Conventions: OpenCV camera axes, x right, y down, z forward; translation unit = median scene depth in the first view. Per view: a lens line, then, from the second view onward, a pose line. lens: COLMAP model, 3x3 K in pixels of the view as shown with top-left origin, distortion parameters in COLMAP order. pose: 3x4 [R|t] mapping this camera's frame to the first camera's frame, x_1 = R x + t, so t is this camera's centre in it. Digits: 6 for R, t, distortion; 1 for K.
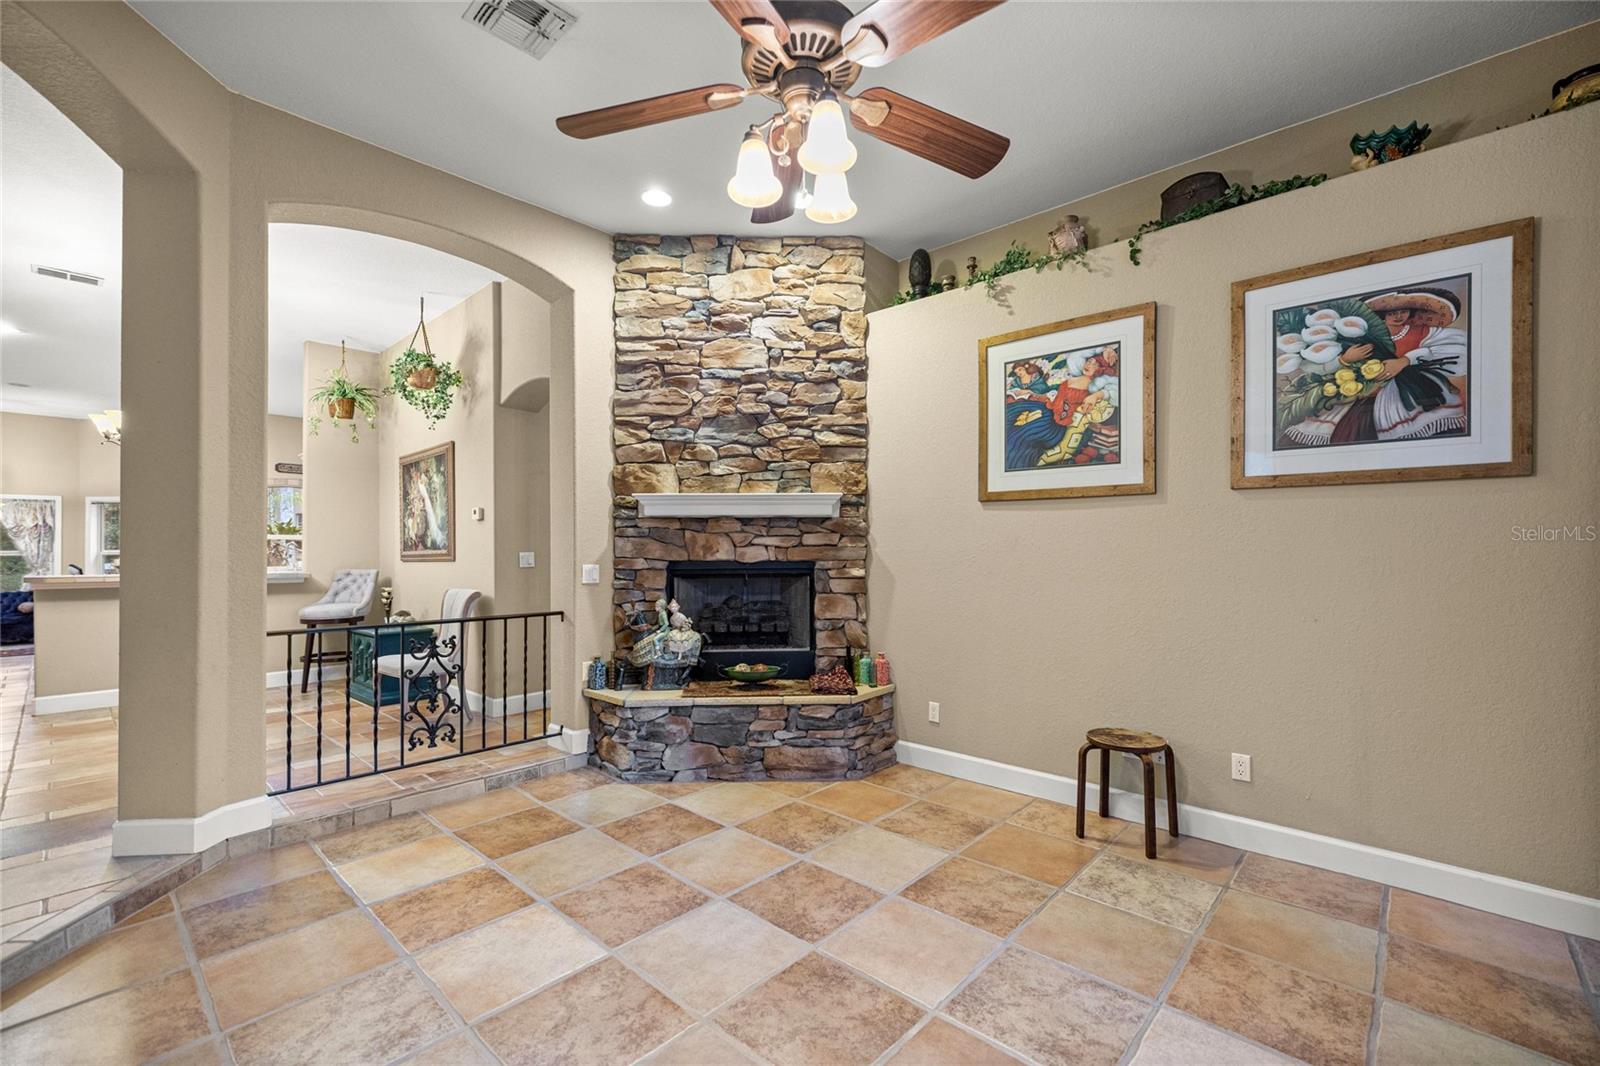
lens RADIAL K [[676.0, 0, 793.8], [0, 676.0, 544.8], [0, 0, 1]] dist [0.002458, -0.000365]
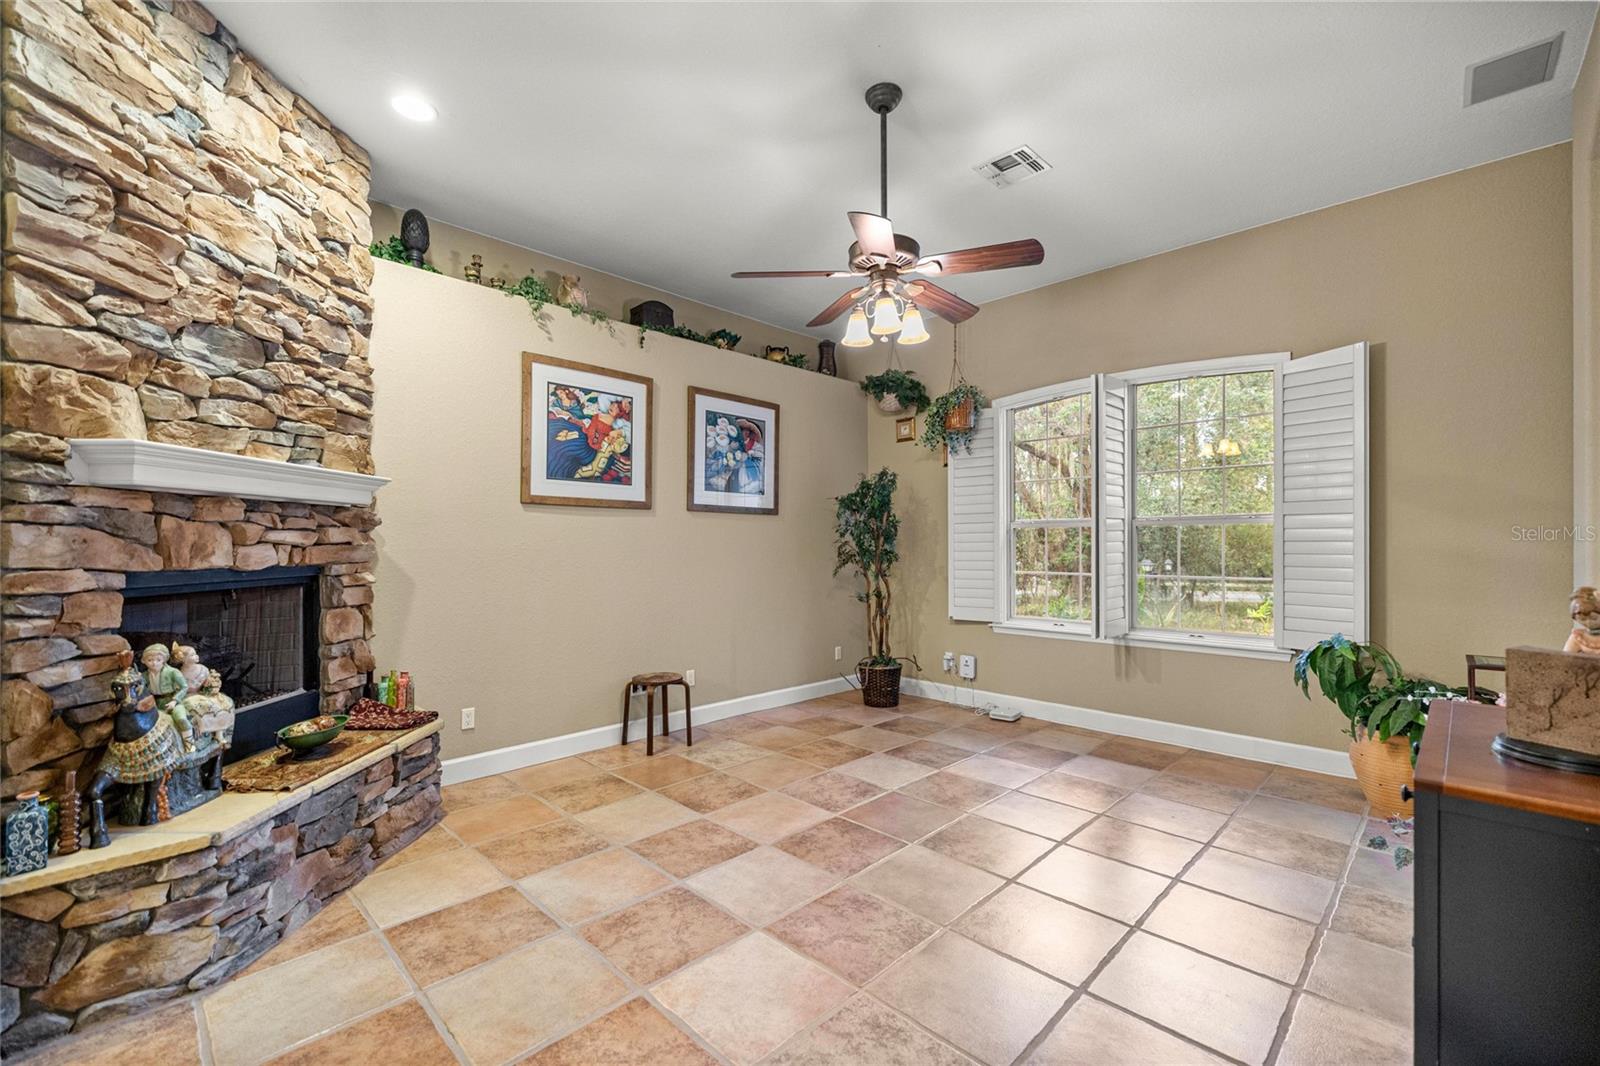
lens RADIAL K [[676.0, 0, 807.9], [0, 676.0, 542.3], [0, 0, 1]] dist [0.002458, -0.000365]
pose [[0.029087, 0.004695, 0.999566, -0.756835], [-0.003479, 0.999983, -0.004596, 0.001091], [-0.999571, -0.003344, 0.029103, 0.508931]]
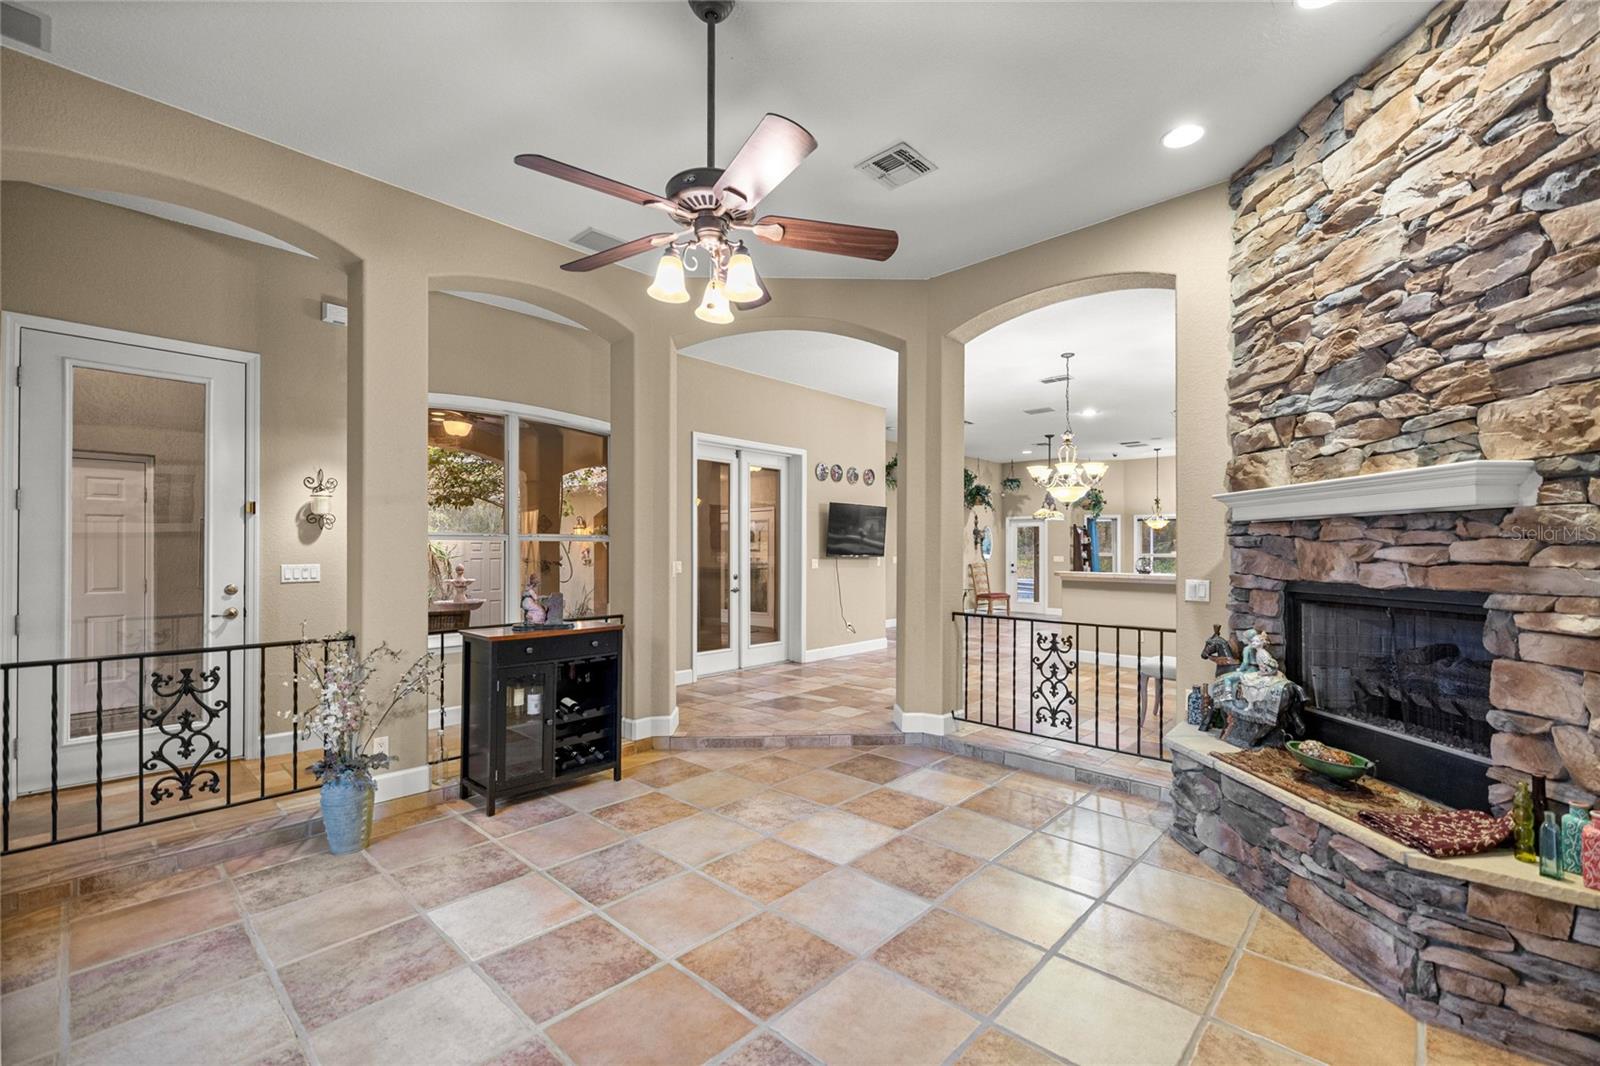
lens RADIAL K [[676.0, 0, 804.1], [0, 676.0, 549.3], [0, 0, 1]] dist [0.002458, -0.000365]
pose [[-0.002321, 0.000965, -0.999997, 0.609025], [0.005635, 0.999984, 0.000951, -0.014459], [0.999981, -0.005633, -0.002326, 0.529364]]
